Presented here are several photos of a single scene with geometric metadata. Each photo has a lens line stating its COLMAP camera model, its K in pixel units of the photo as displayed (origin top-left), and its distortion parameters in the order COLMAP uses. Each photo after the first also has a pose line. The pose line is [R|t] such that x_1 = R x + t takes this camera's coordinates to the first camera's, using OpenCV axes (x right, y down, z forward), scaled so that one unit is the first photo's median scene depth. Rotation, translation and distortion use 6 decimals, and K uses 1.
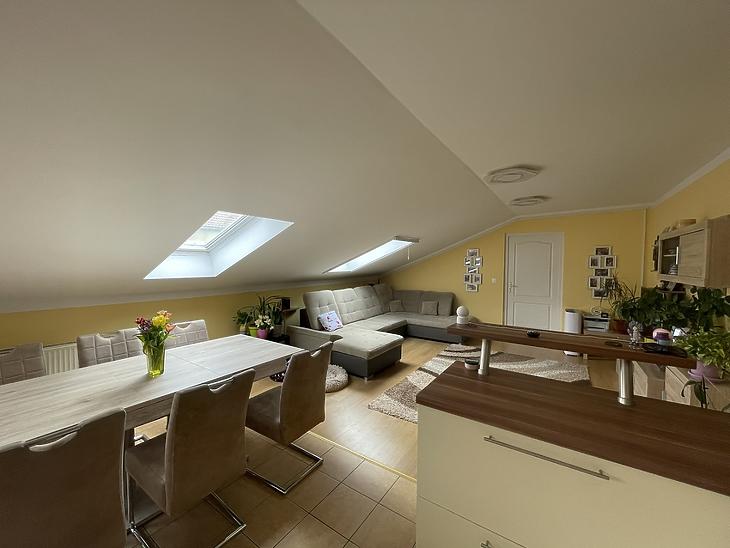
lens RADIAL K [[293.9, 0, 366.1], [0, 293.9, 271.1], [0, 0, 1]] dist [-0.006037, -0.000289]
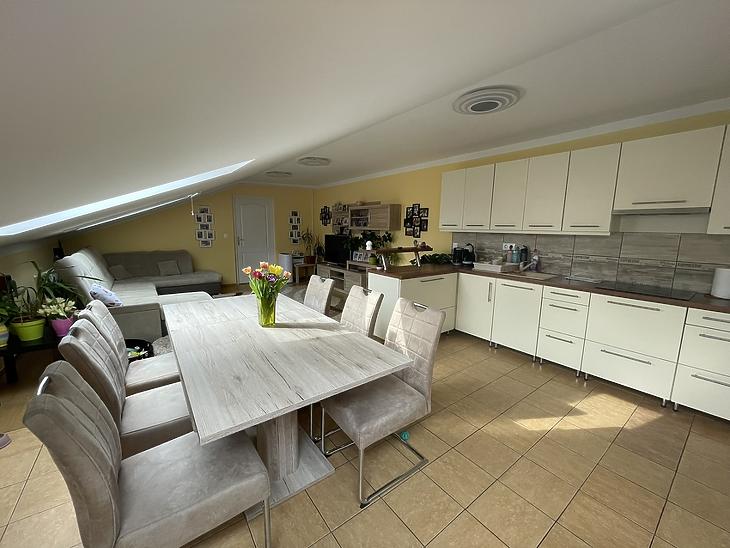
lens RADIAL K [[293.9, 0, 365.0], [0, 293.9, 272.9], [0, 0, 1]] dist [-0.006037, -0.000289]
pose [[0.315616, -0.148985, 0.937118, -0.769691], [0.016866, 0.988322, 0.151445, 0.017277], [-0.948737, -0.031993, 0.314442, 0.197173]]
